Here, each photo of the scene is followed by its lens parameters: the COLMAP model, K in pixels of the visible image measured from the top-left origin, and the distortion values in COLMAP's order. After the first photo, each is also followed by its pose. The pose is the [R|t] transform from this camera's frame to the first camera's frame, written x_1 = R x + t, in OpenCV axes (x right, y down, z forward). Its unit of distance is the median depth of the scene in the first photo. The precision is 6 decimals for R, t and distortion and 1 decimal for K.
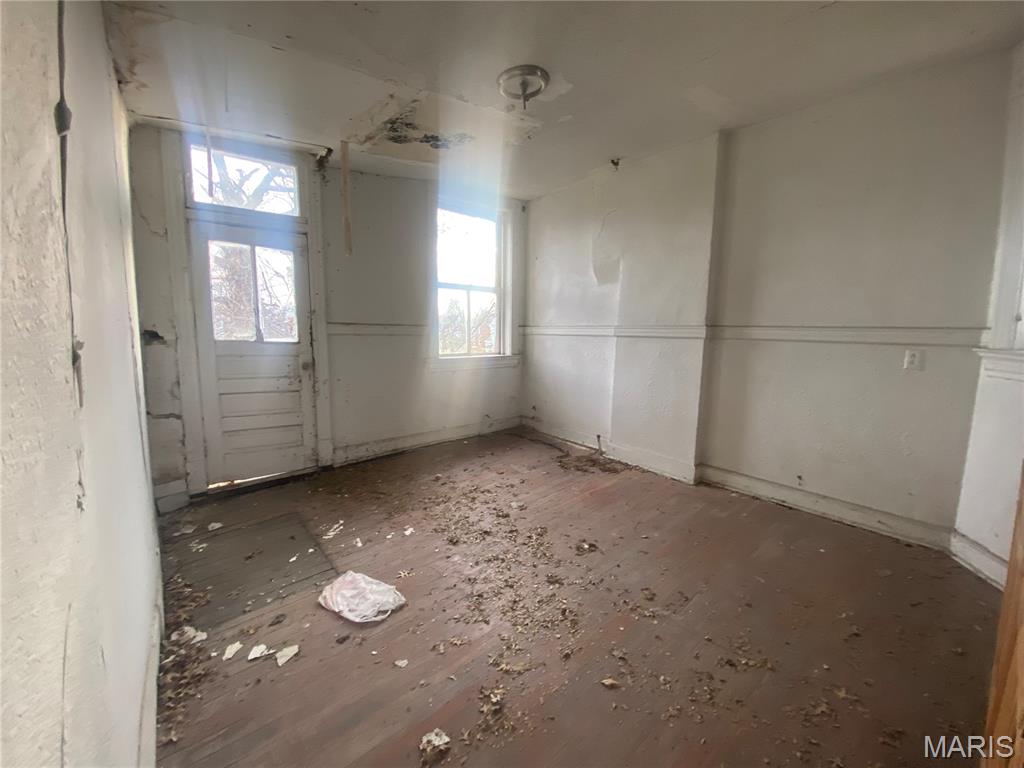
lens RADIAL K [[408.0, 0, 512.7], [0, 408.0, 384.0], [0, 0, 1]] dist [-0.019534, -0.005557]
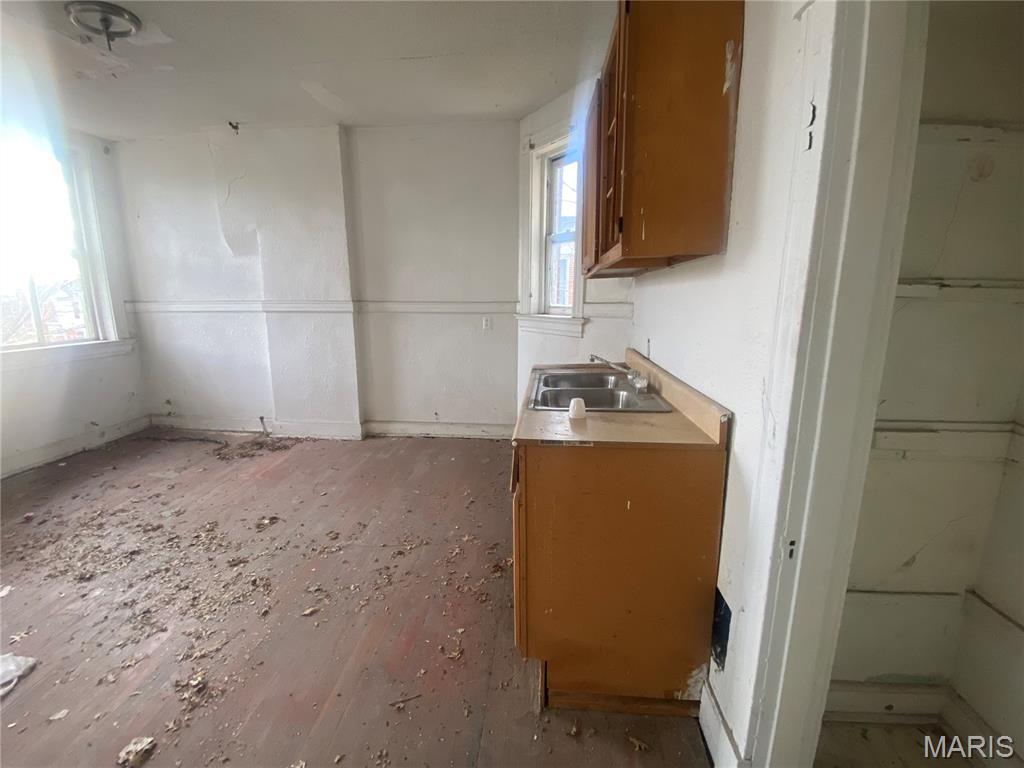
lens RADIAL K [[408.0, 0, 522.3], [0, 408.0, 384.2], [0, 0, 1]] dist [-0.019534, -0.005557]
pose [[0.692988, -0.151725, 0.704803, -0.034310], [0.100615, 0.988390, 0.113846, 0.006311], [-0.713894, -0.007979, 0.700208, -0.160006]]
